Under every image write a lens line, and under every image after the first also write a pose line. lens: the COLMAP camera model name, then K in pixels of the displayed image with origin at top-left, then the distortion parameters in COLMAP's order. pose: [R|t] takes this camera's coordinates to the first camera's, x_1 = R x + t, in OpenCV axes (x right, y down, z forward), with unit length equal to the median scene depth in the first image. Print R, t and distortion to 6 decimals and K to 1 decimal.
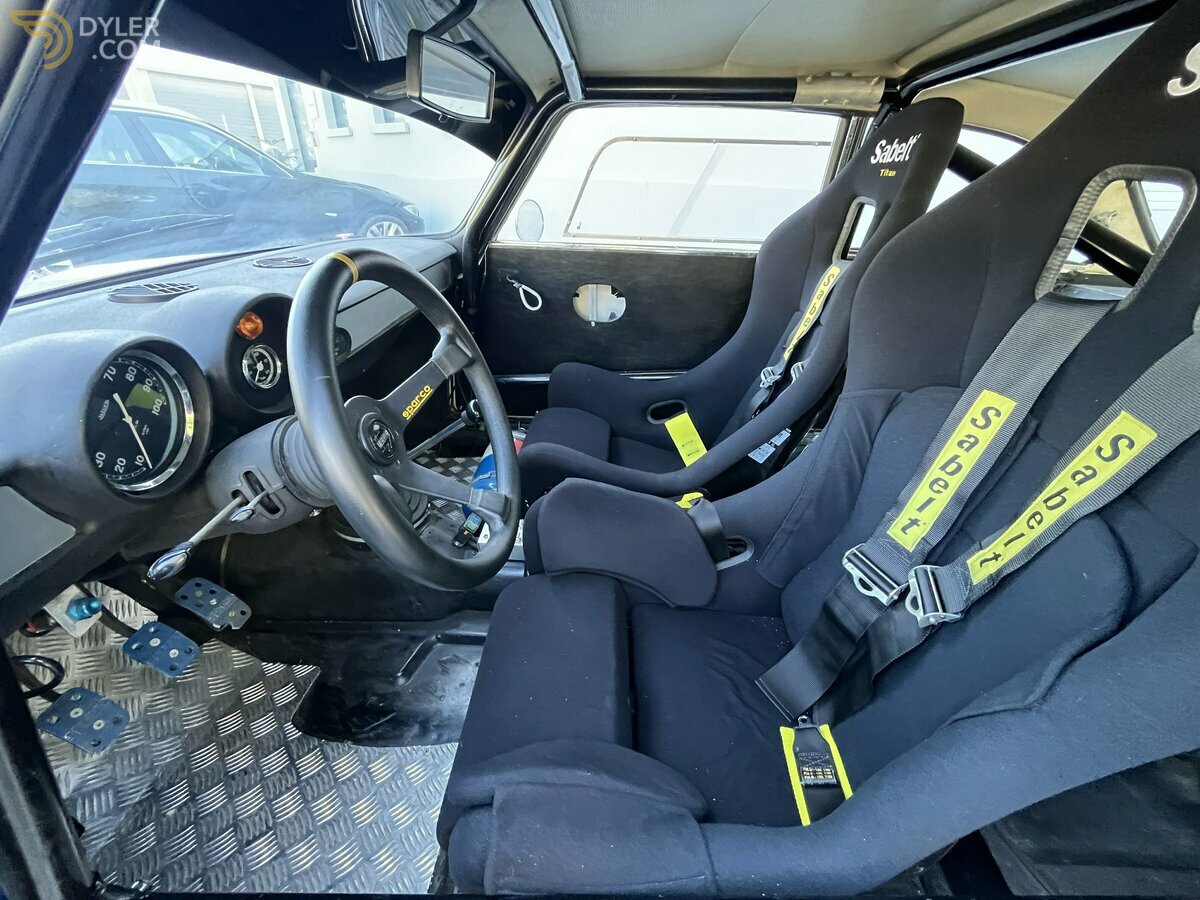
lens RADIAL K [[490.9, 0, 600.0], [0, 490.9, 450.0], [0, 0, 1]] dist [-0.001927, -0.000127]
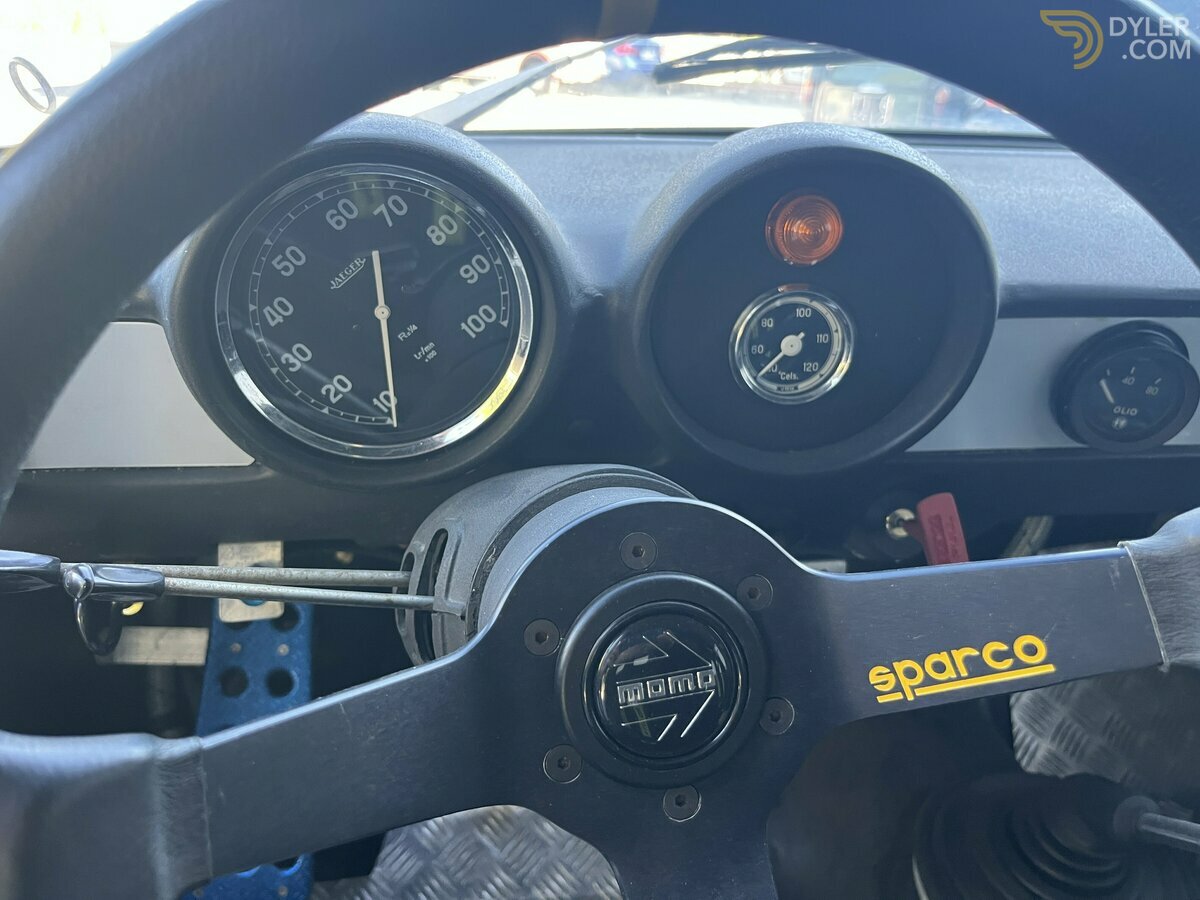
lens RADIAL K [[931.5, 0, 574.5], [0, 931.5, 445.3], [0, 0, 1]] dist [0.058911, -0.113330]
pose [[0.157691, 0.365719, -0.917269, -0.037607], [-0.510919, 0.825113, 0.241143, -0.152582], [0.845042, 0.430624, 0.316966, 0.528848]]
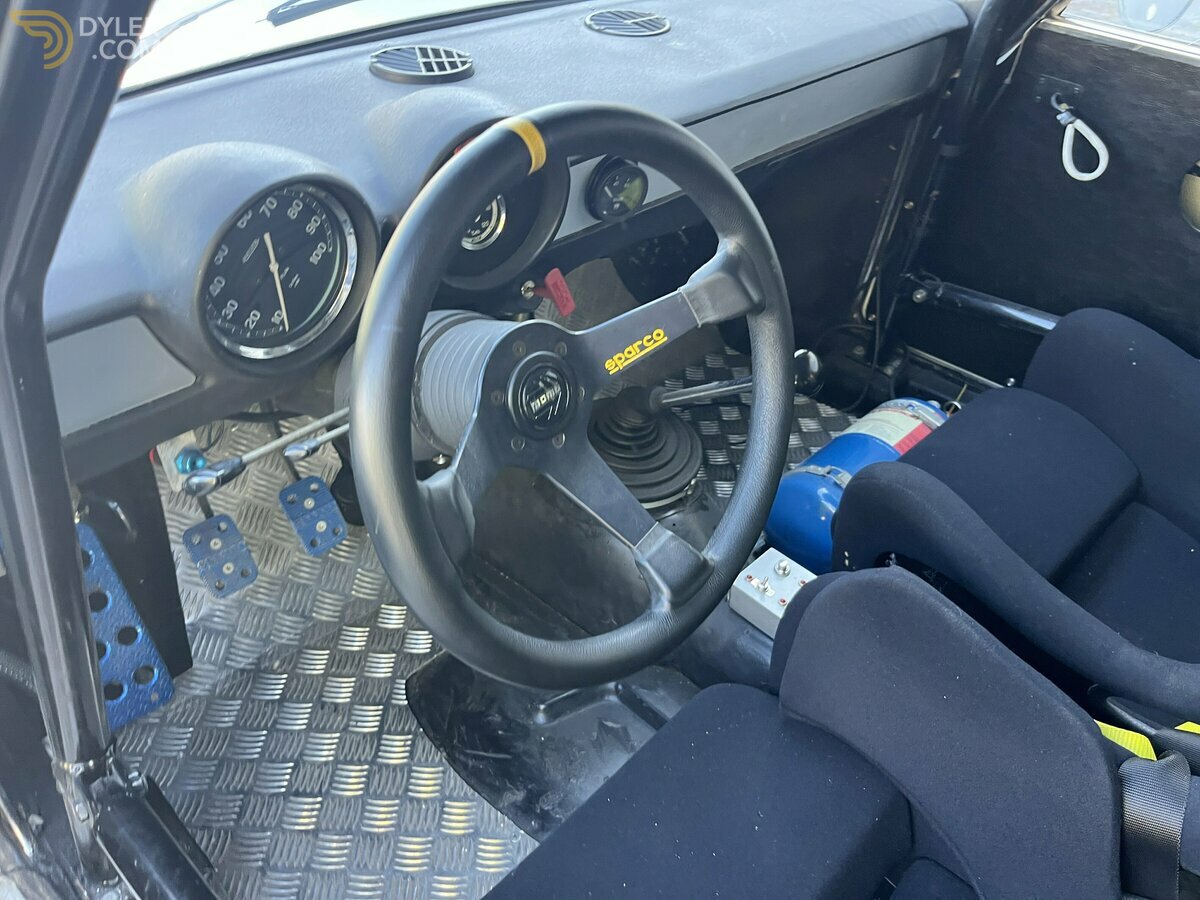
lens RADIAL K [[930.9, 0, 600.0], [0, 930.9, 450.0], [0, 0, 1]] dist [0.037644, -0.055414]
pose [[0.741674, 0.411615, -0.529616, 0.183332], [-0.344639, 0.911231, 0.225571, -0.176936], [0.575451, 0.015226, 0.817694, 0.052575]]
